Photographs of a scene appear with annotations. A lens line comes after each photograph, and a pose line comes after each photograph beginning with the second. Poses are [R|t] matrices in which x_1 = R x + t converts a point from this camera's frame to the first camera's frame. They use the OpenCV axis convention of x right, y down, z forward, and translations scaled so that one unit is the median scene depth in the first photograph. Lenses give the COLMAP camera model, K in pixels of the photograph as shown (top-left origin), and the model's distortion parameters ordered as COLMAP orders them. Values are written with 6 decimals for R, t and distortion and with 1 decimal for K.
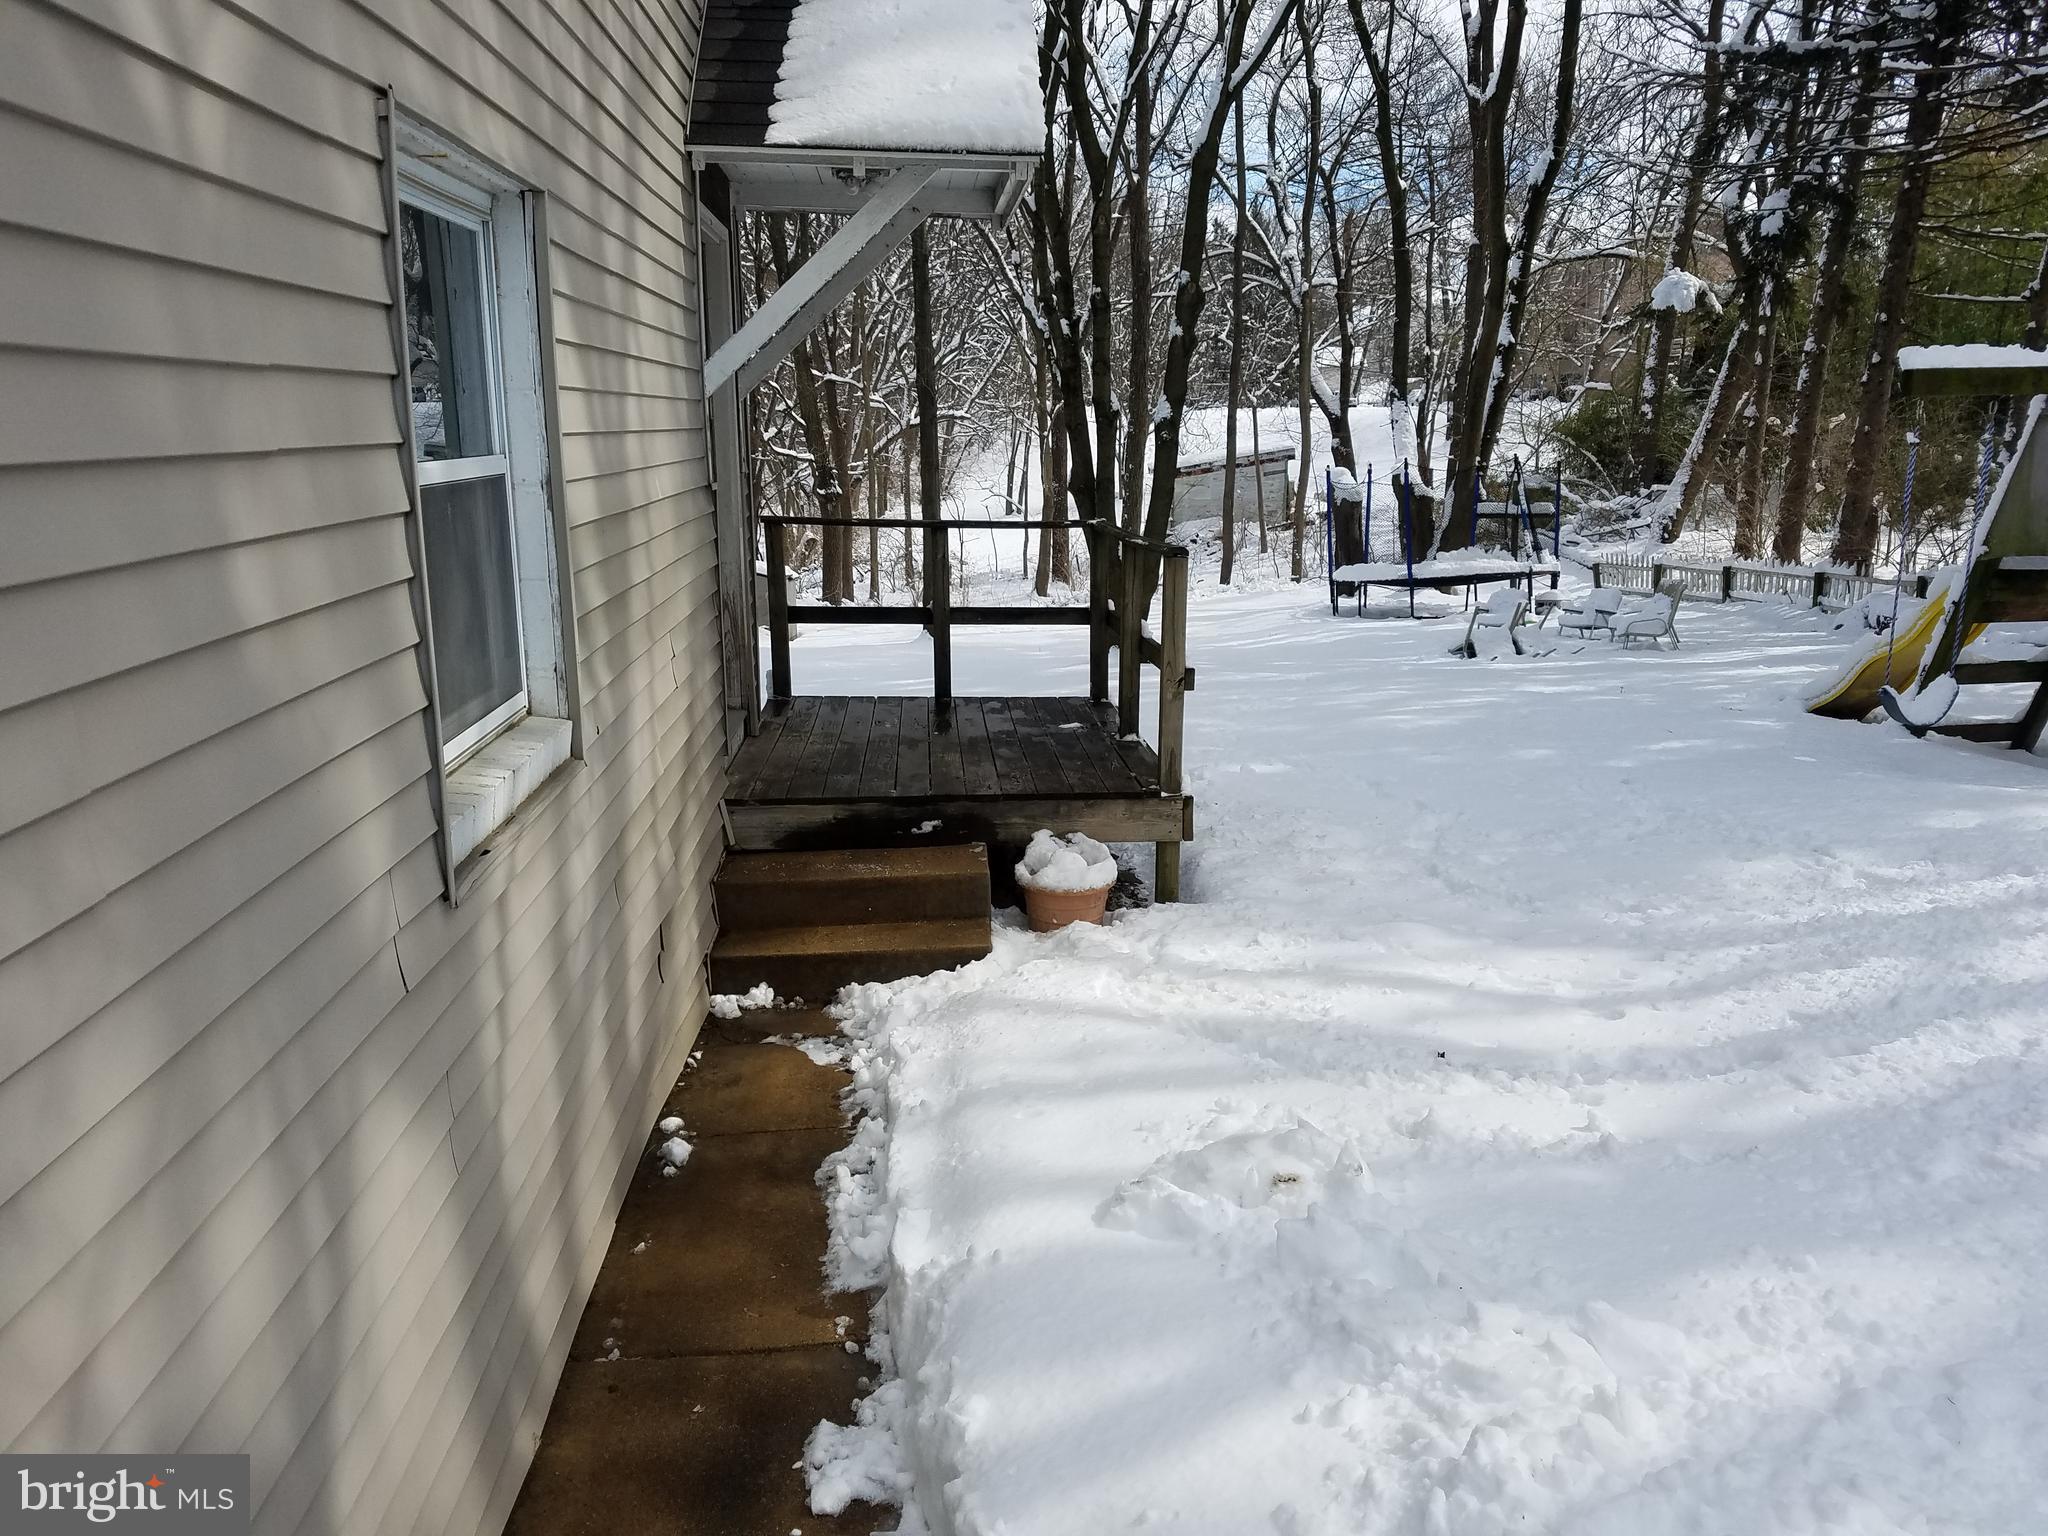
lens RADIAL K [[1520.0, 0, 1024.0], [0, 1520.0, 768.0], [0, 0, 1]] dist [0.281592, -0.504700]
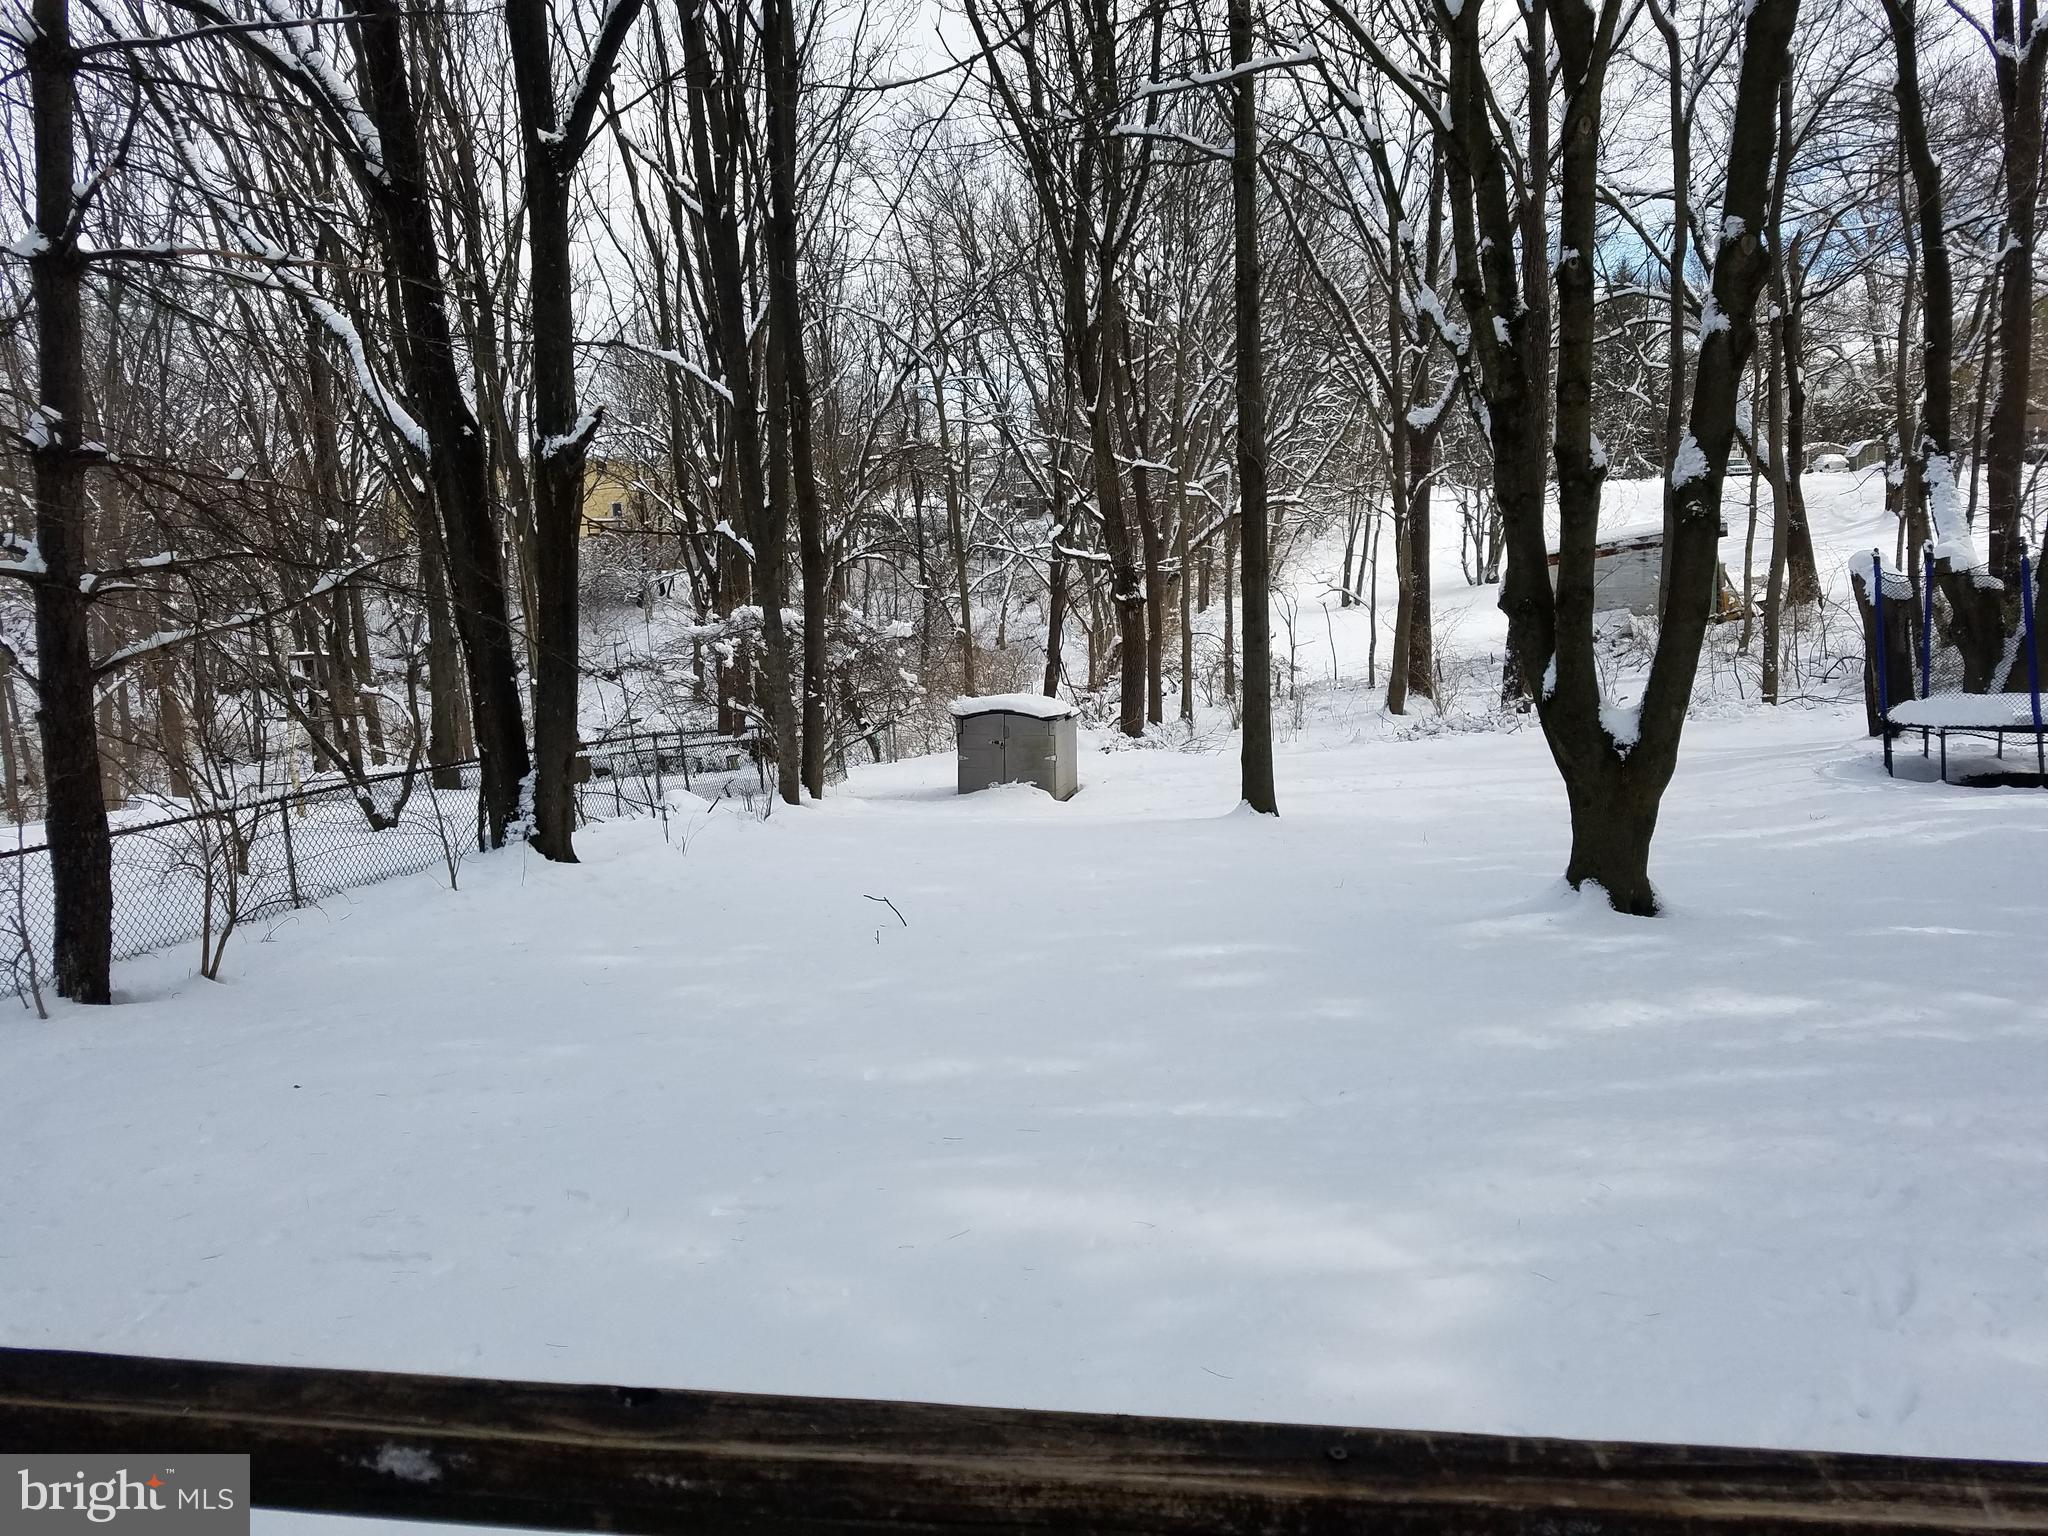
lens RADIAL K [[1520.0, 0, 1024.0], [0, 1520.0, 768.0], [0, 0, 1]] dist [0.281592, -0.504700]
pose [[0.977856, 0.001750, -0.209271, -0.007649], [-0.013596, 0.998384, -0.055183, -0.028961], [0.208836, 0.056806, 0.976299, 0.132104]]
